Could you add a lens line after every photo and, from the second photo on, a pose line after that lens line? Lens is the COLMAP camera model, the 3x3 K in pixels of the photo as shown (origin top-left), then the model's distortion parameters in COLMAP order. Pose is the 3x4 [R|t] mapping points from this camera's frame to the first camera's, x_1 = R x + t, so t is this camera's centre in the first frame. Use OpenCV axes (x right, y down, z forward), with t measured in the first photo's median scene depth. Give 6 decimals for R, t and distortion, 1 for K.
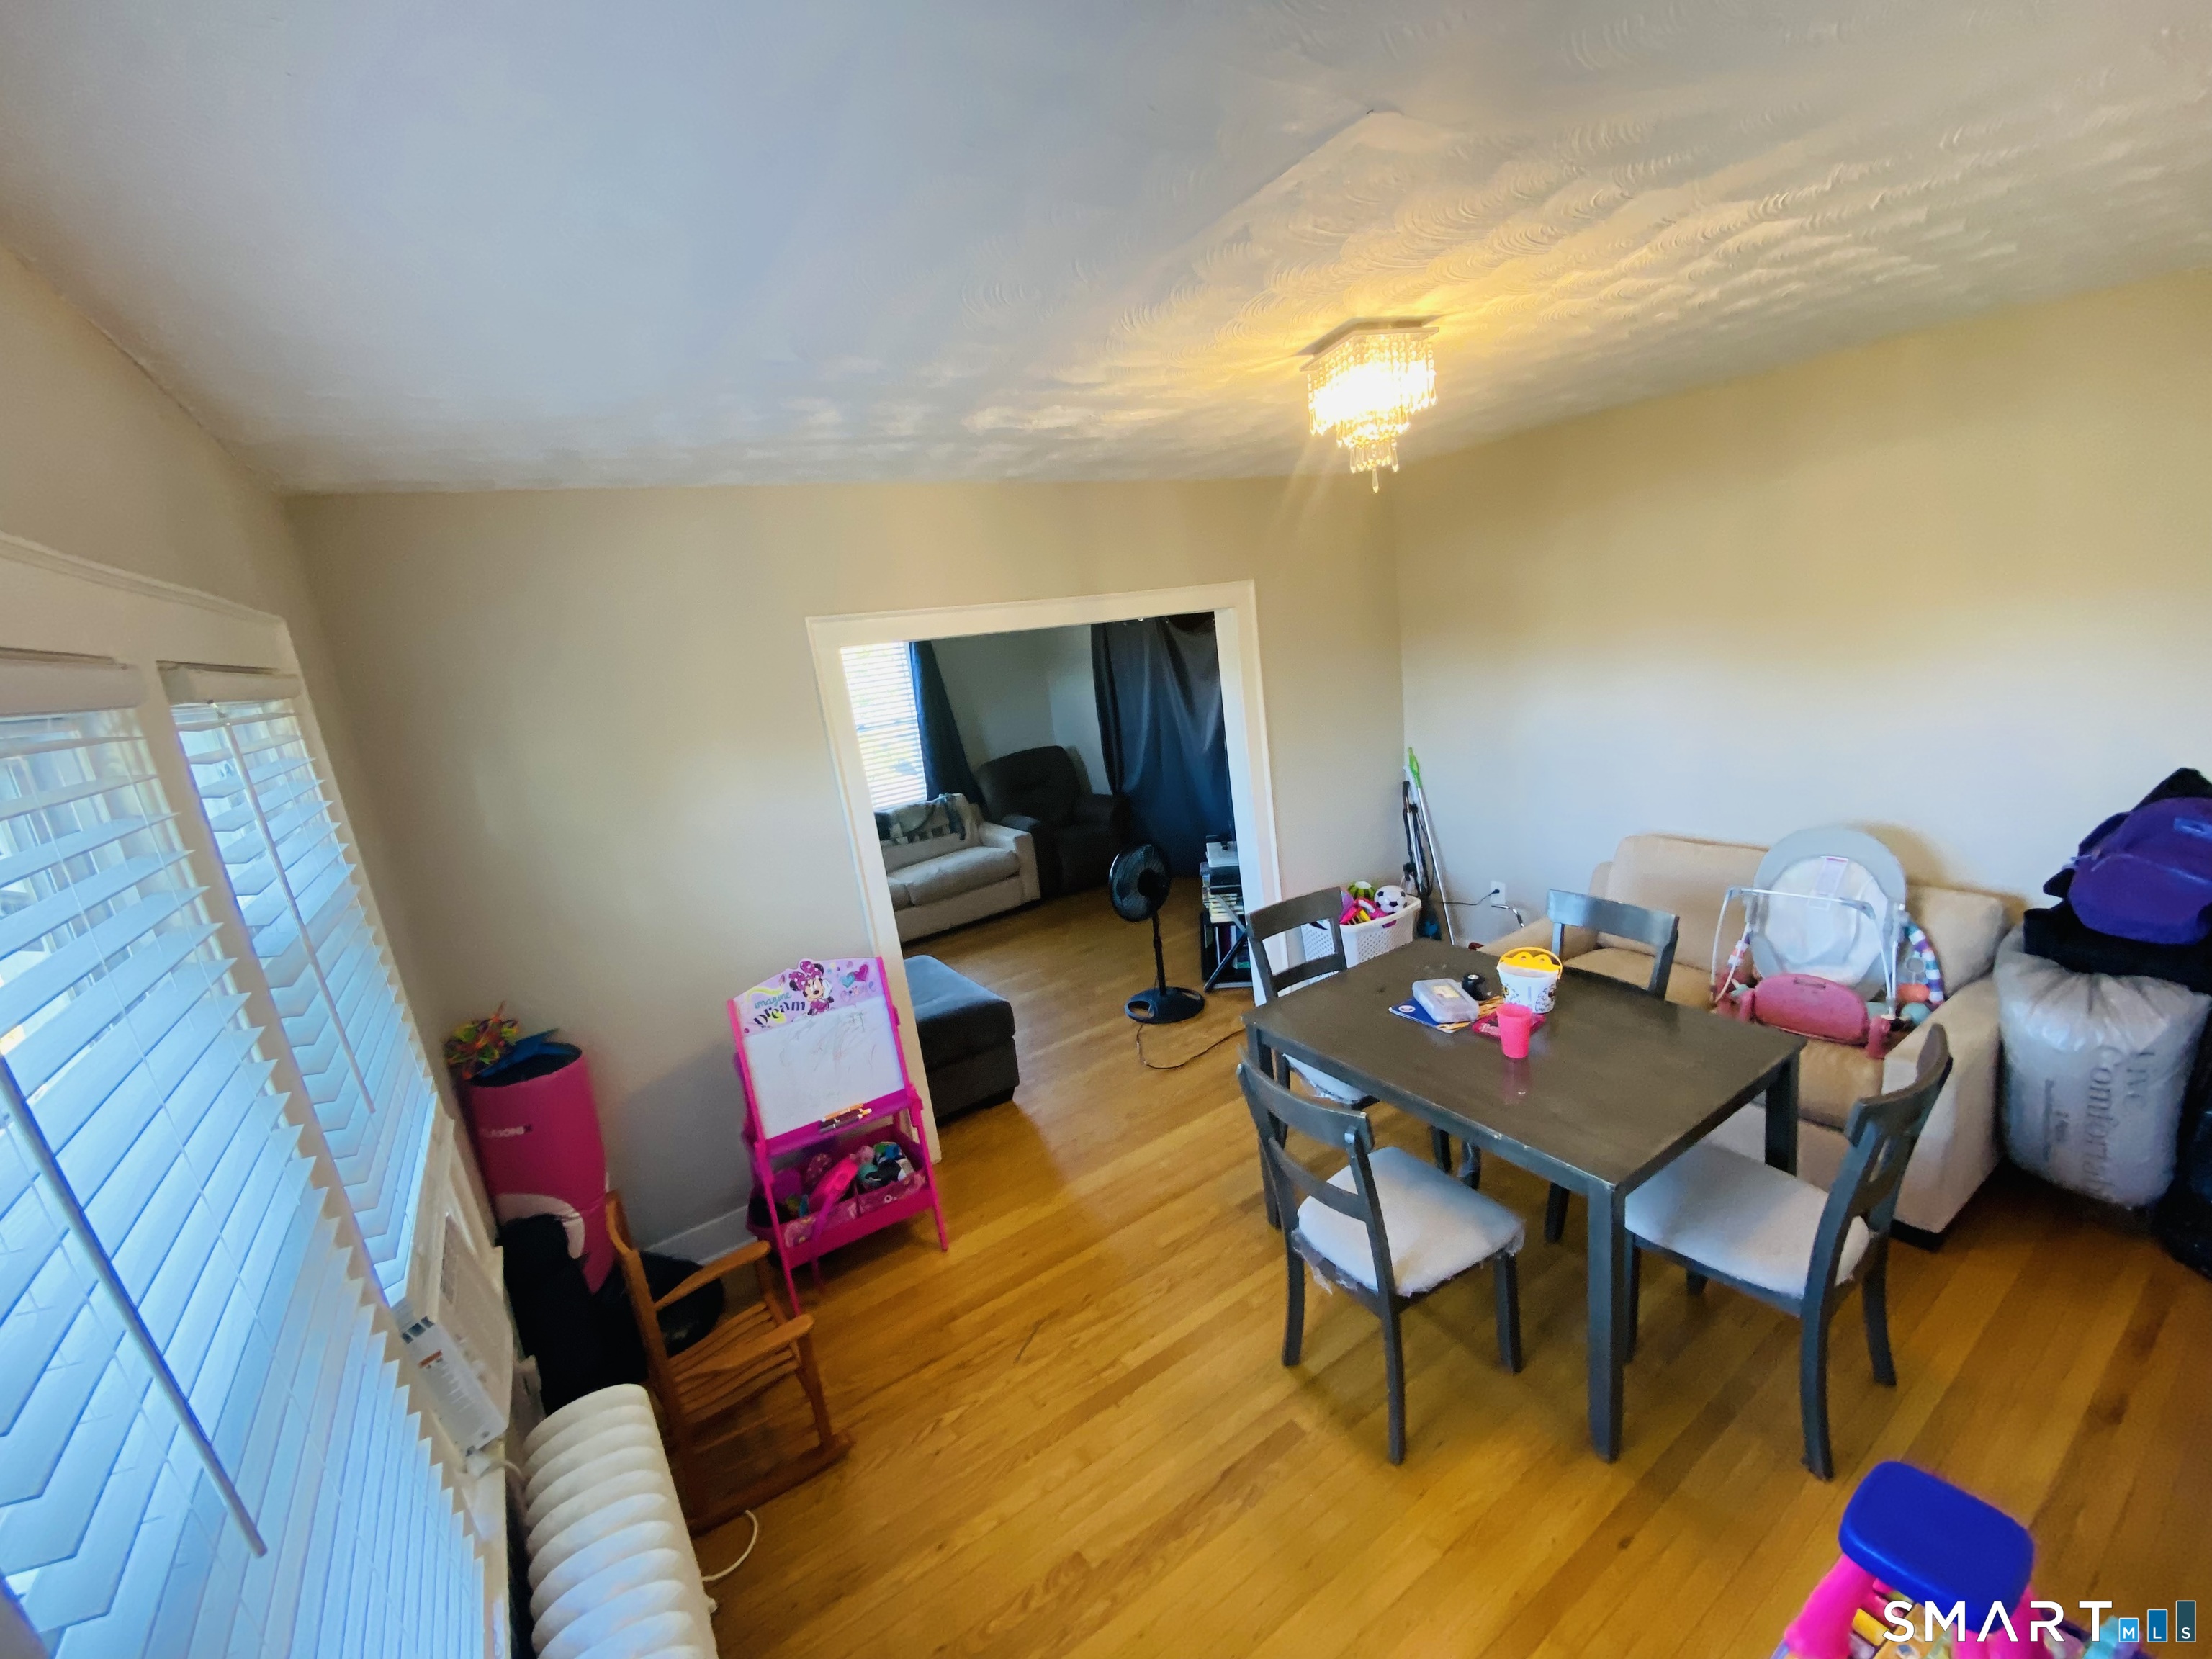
lens RADIAL K [[918.7, 0, 1107.2], [0, 918.7, 834.7], [0, 0, 1]] dist [0.000904, 0.000028]
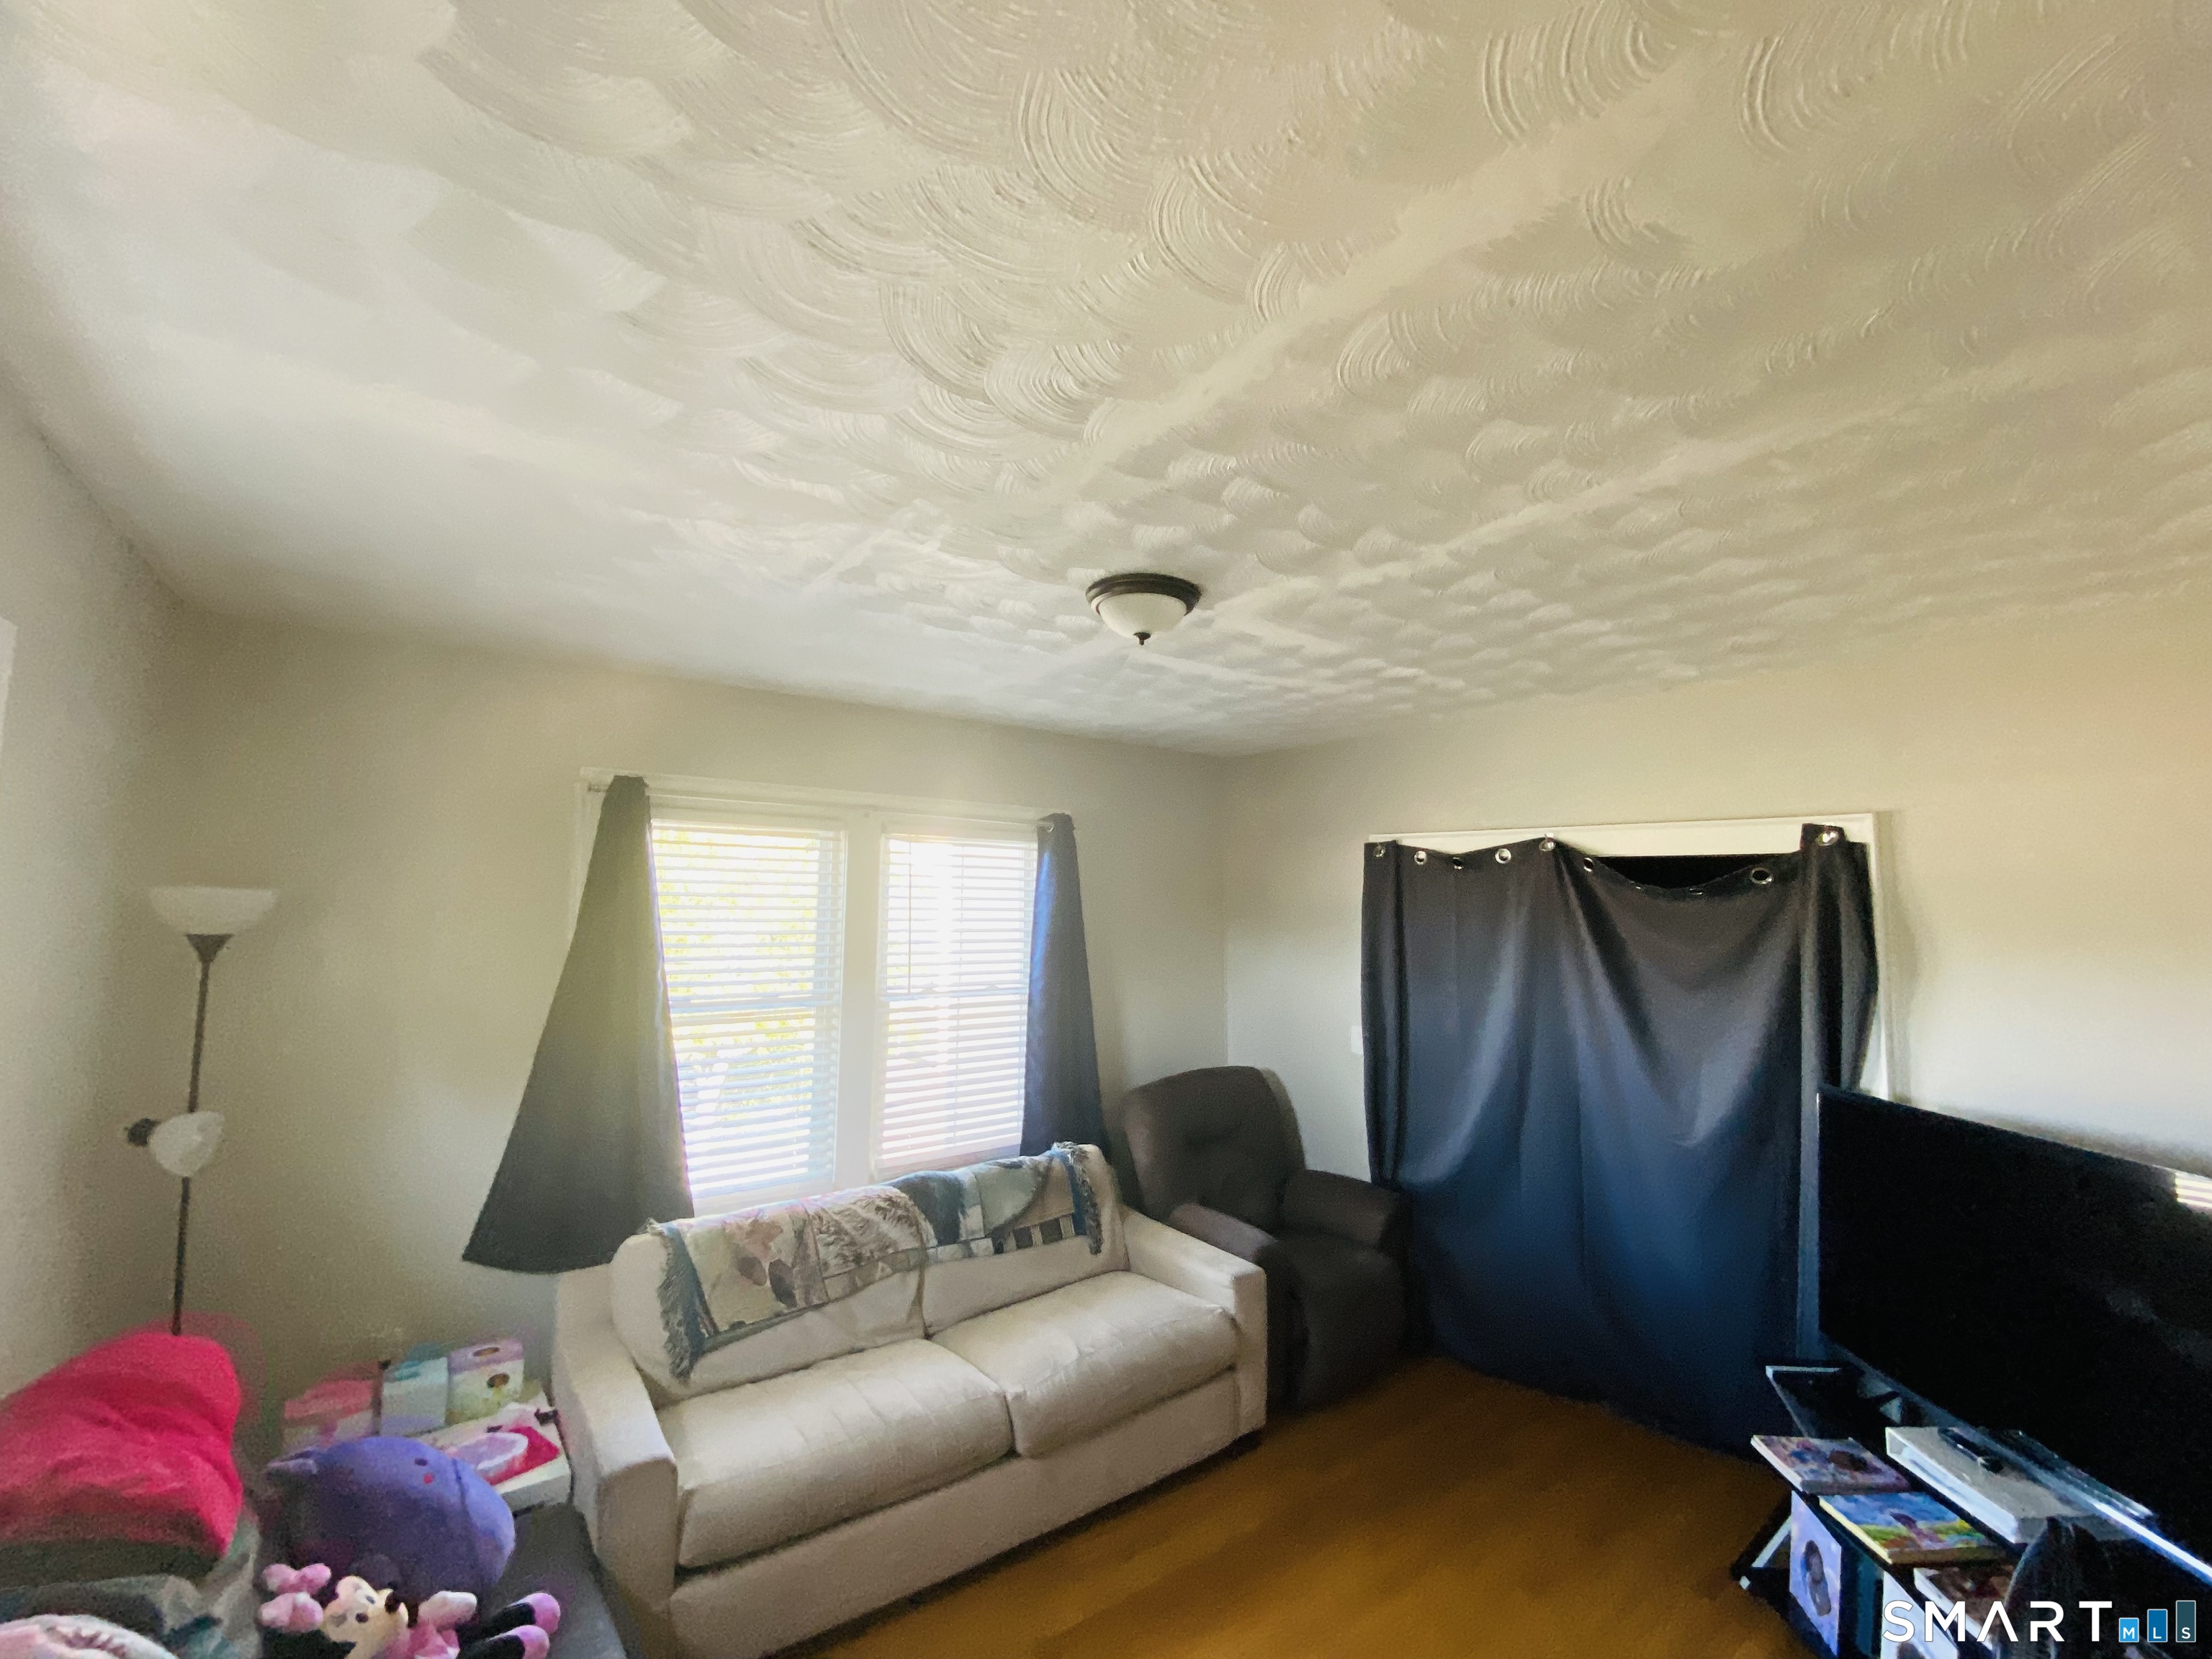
lens RADIAL K [[918.7, 0, 1110.8], [0, 918.7, 832.0], [0, 0, 1]] dist [0.000904, 0.000028]
pose [[0.989106, 0.143558, 0.032552, -0.199774], [-0.126056, 0.940243, -0.316312, -0.050922], [-0.076016, 0.308763, 0.948097, 0.483464]]
